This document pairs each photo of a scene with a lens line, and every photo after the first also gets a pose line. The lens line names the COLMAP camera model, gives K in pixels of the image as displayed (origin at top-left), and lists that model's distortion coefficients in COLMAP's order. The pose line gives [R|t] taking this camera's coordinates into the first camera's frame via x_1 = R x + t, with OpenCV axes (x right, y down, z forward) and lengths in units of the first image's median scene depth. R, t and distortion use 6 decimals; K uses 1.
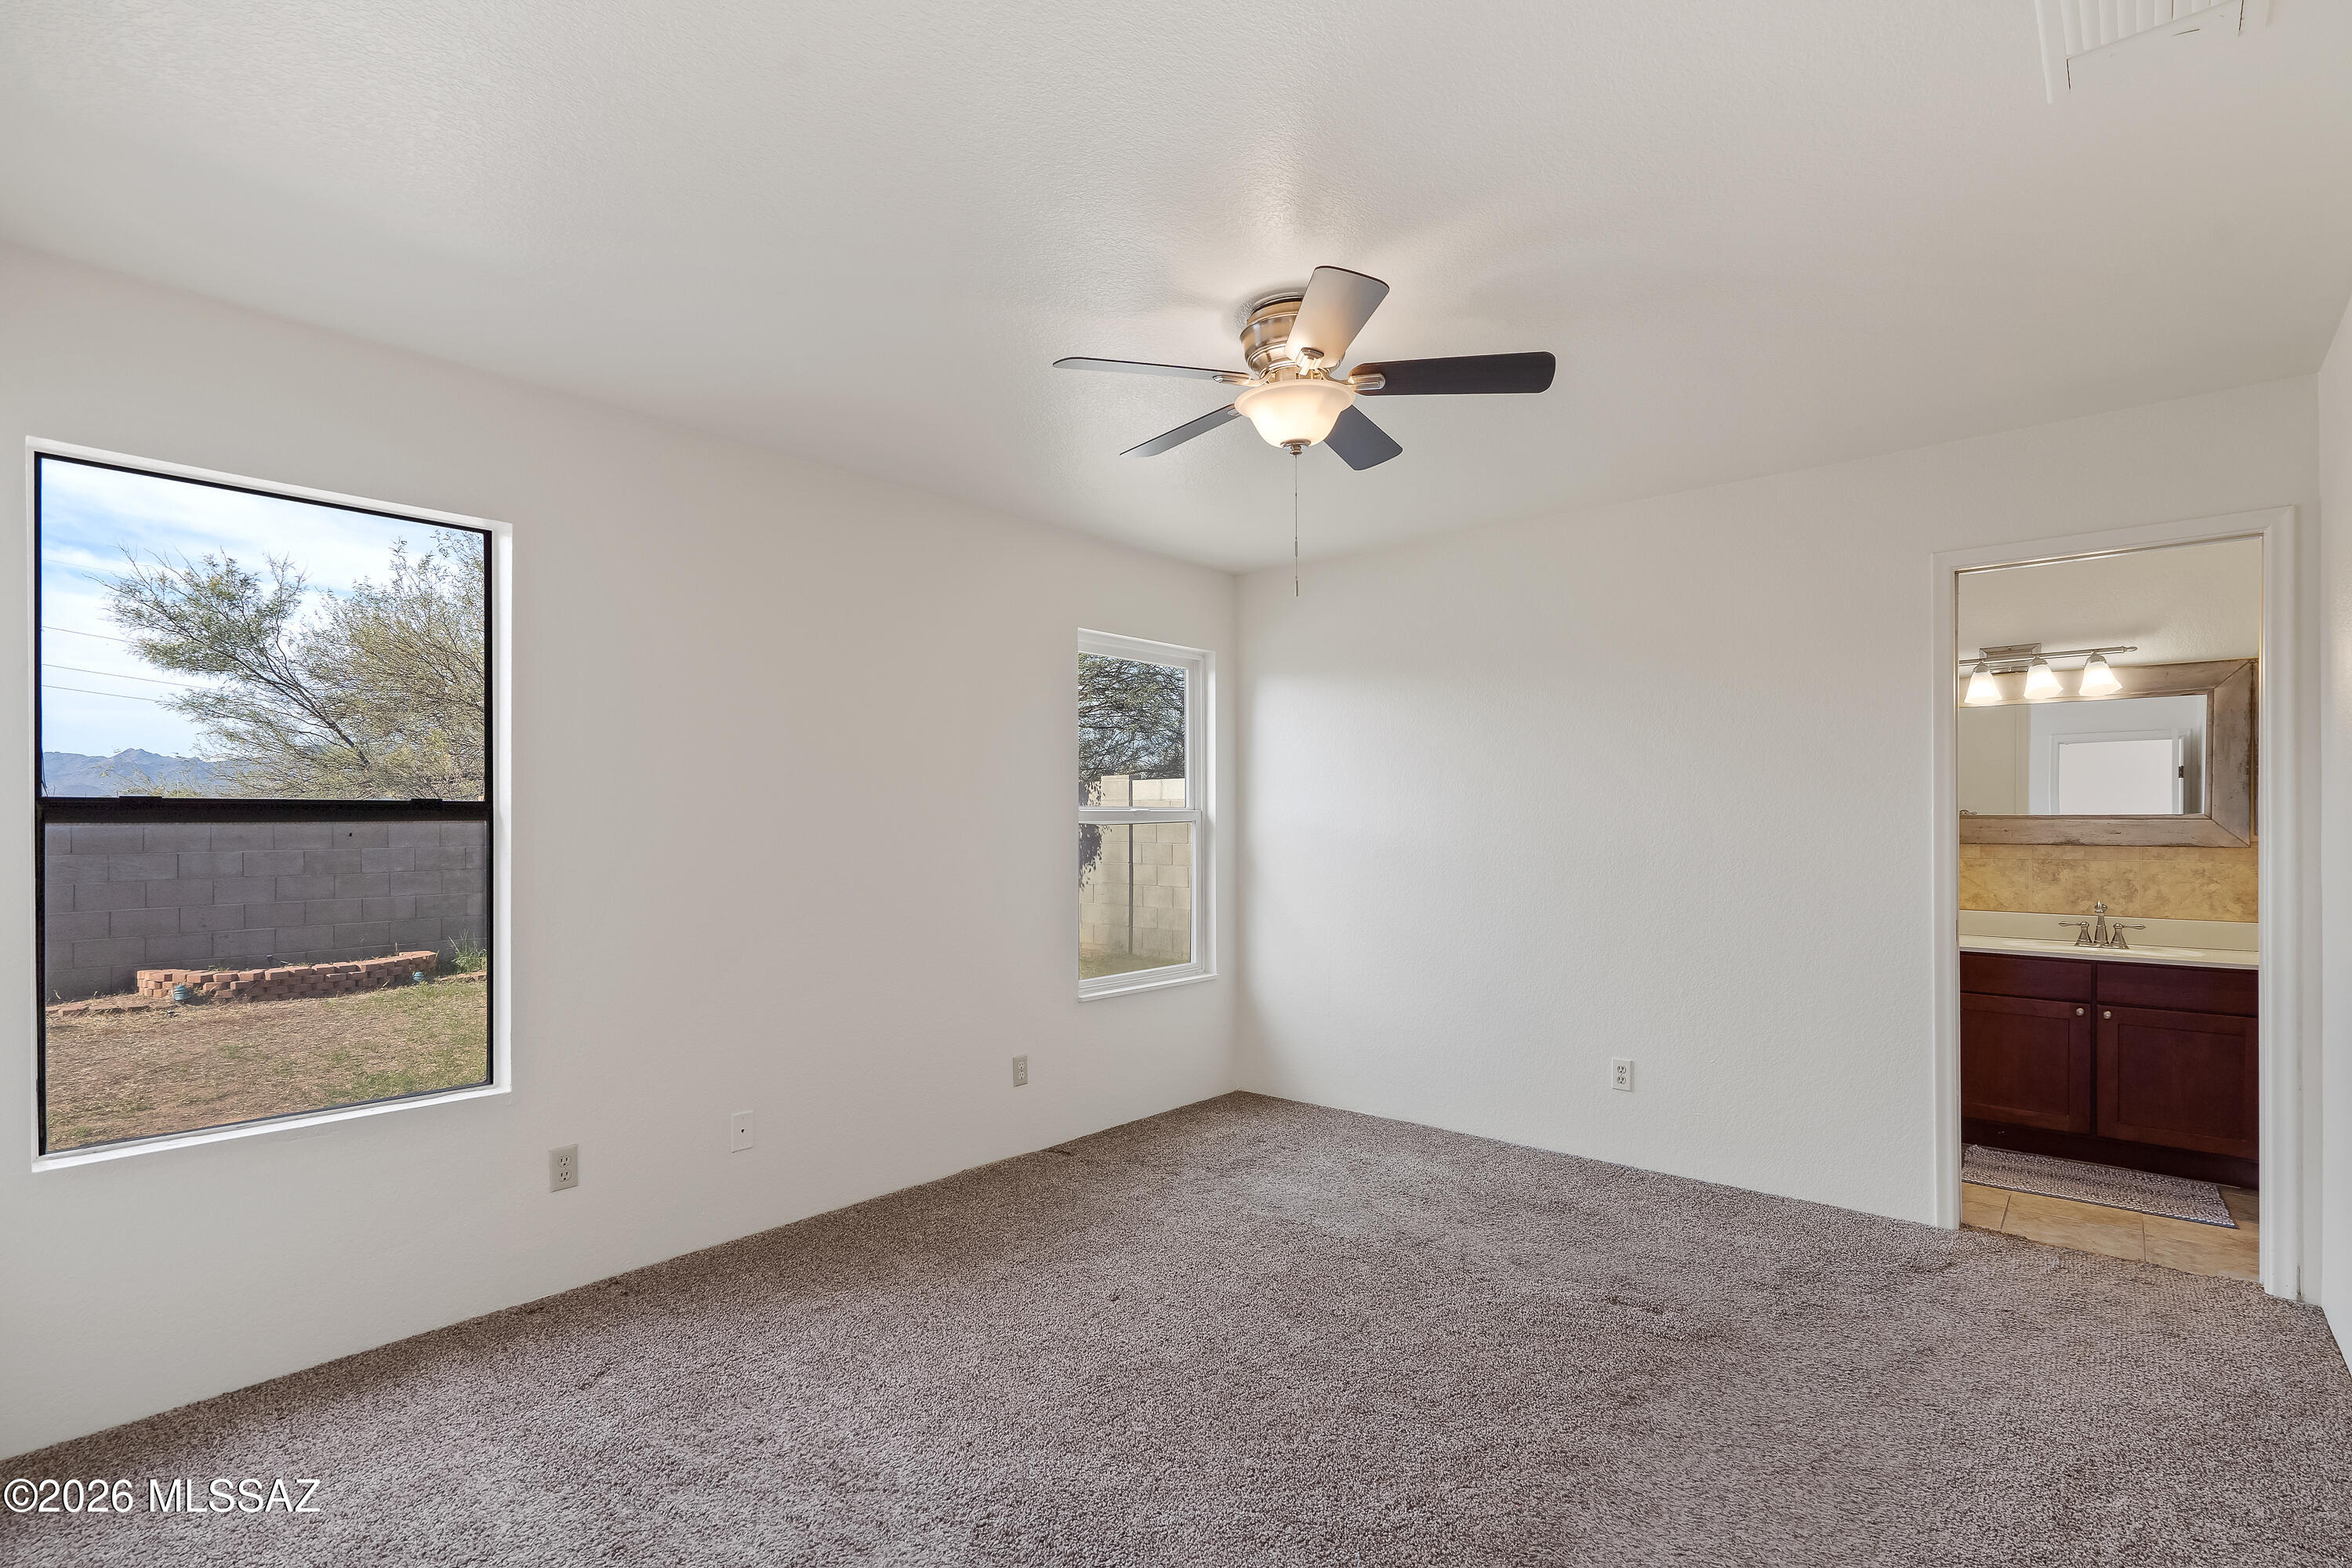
lens RADIAL K [[1063.8, 0, 1170.9], [0, 1063.8, 813.3], [0, 0, 1]] dist [-0.002721, -0.000305]
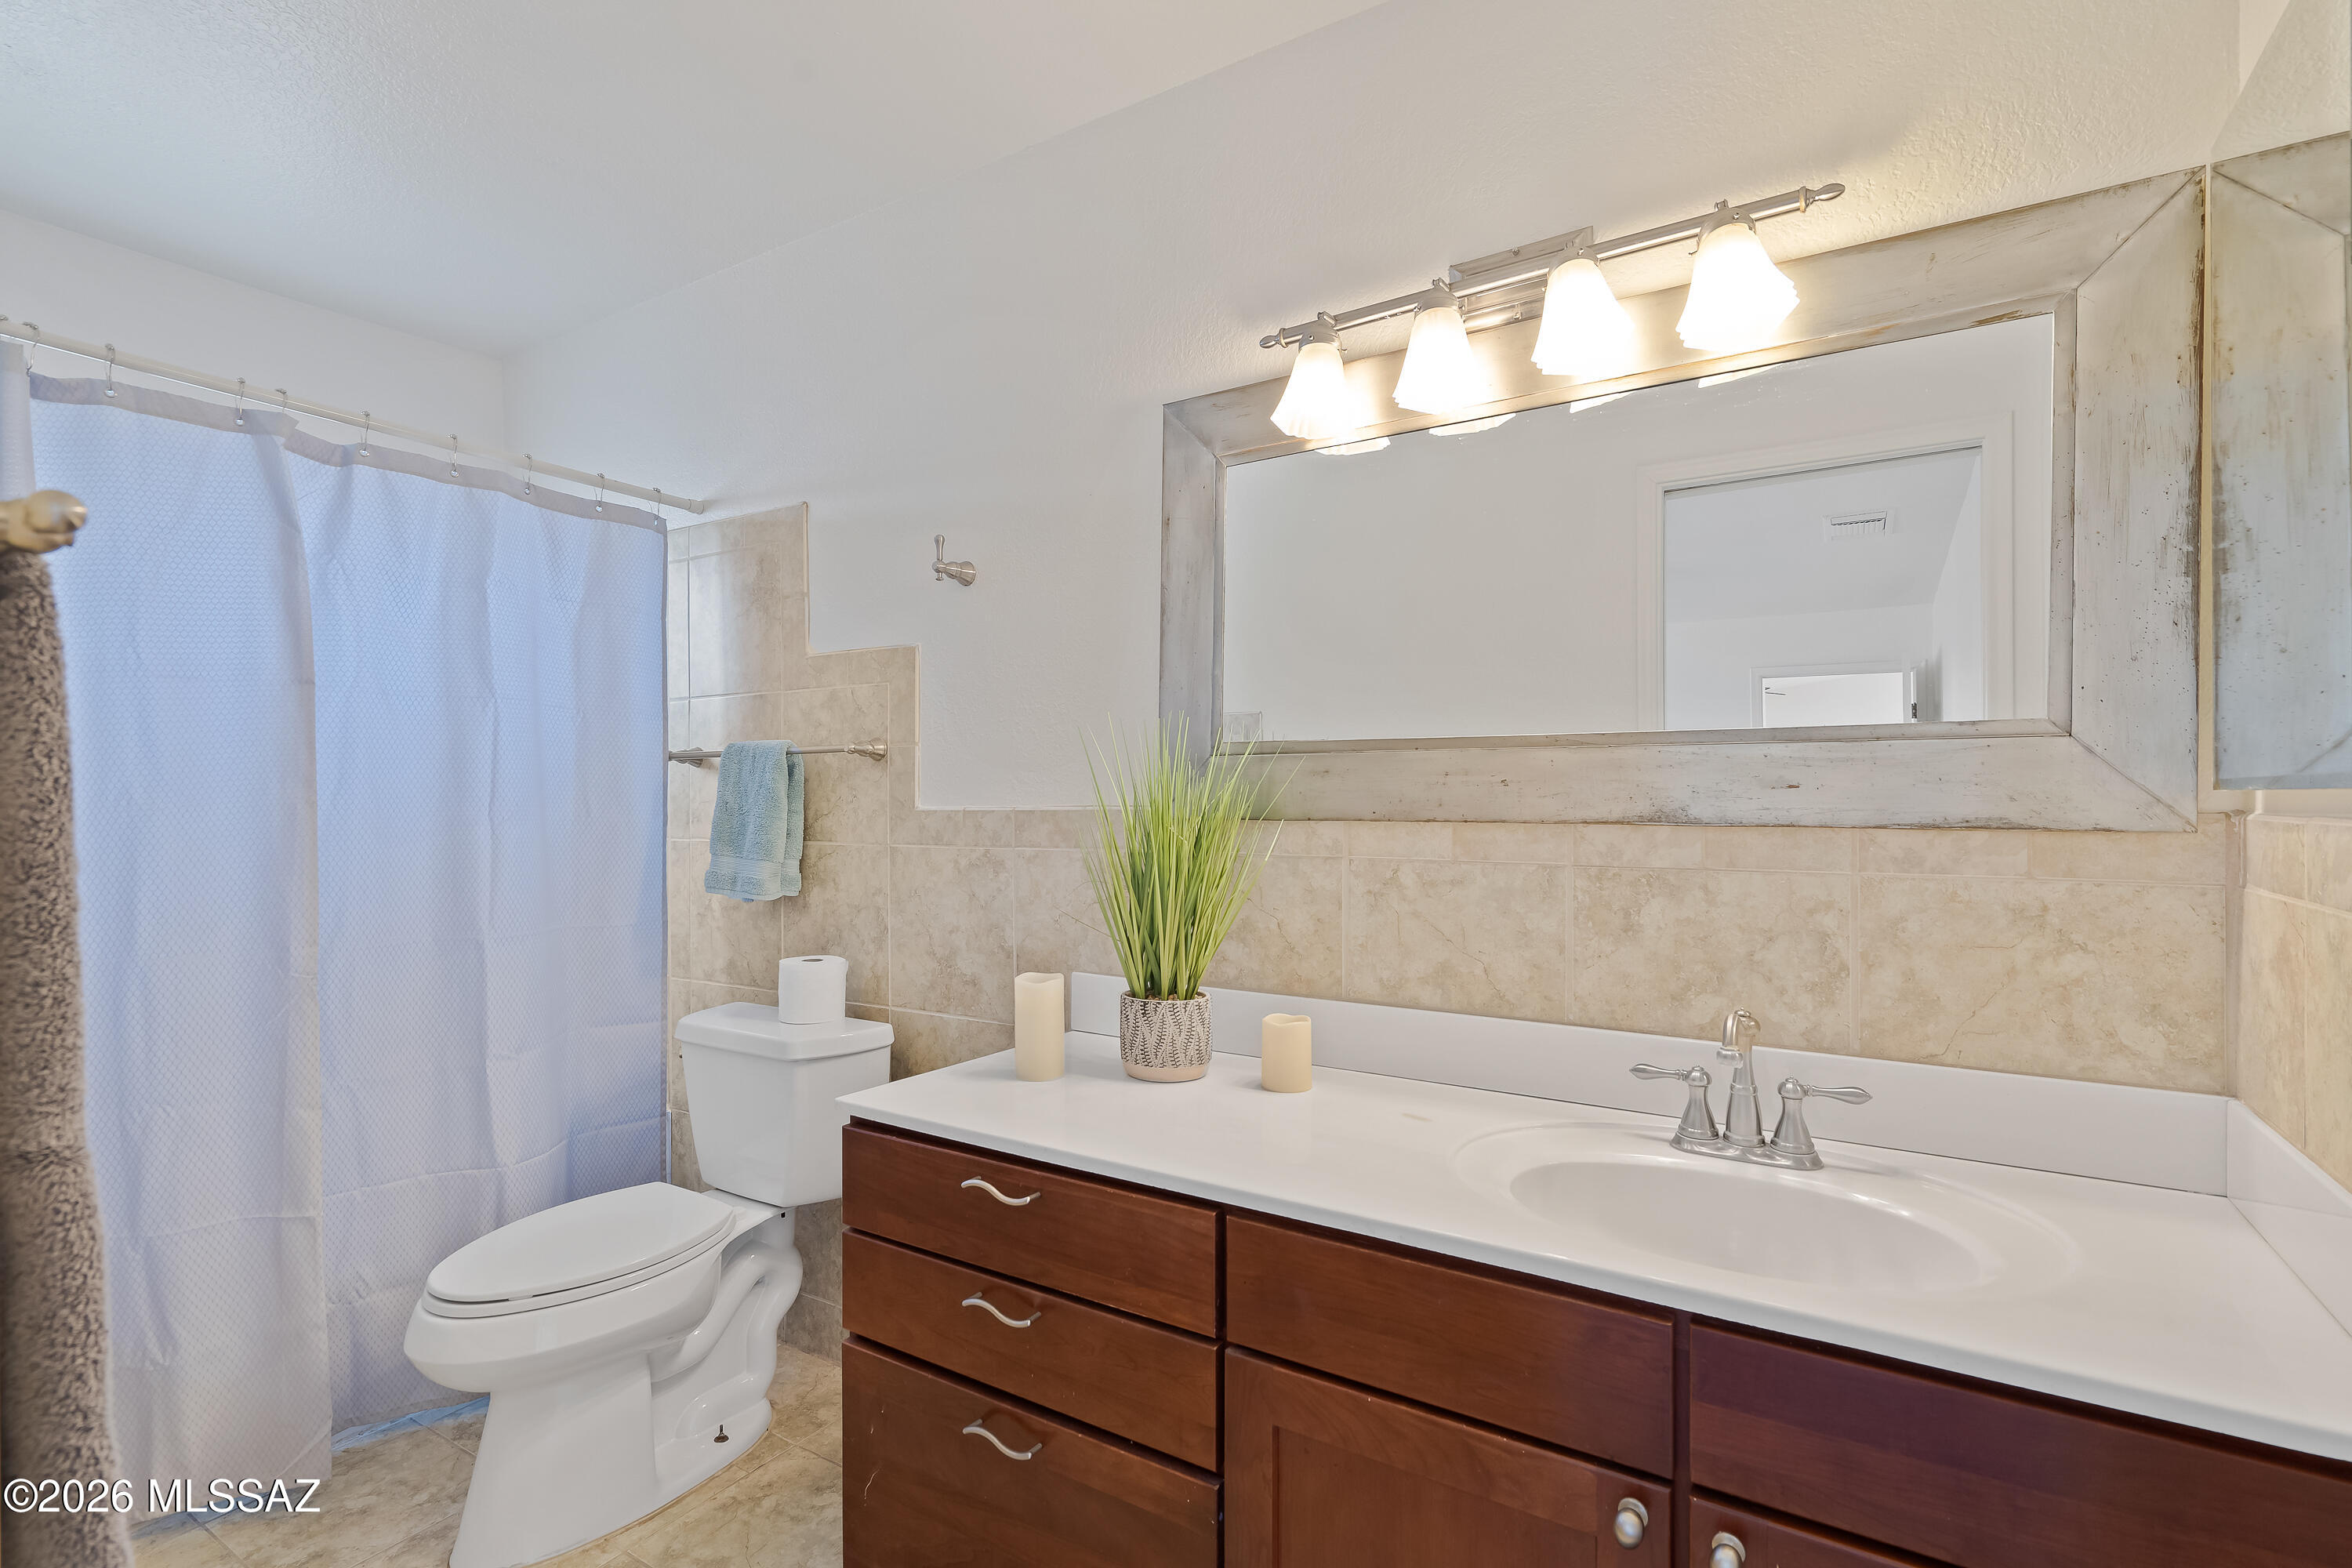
lens RADIAL K [[1071.7, 0, 1168.6], [0, 1071.7, 783.0], [0, 0, 1]] dist [-0.001505, 0.000662]
pose [[0.986983, -0.003982, 0.160775, 0.641676], [0.003422, 0.999987, 0.003761, 0.015772], [-0.160788, -0.003162, 0.986984, 0.697779]]
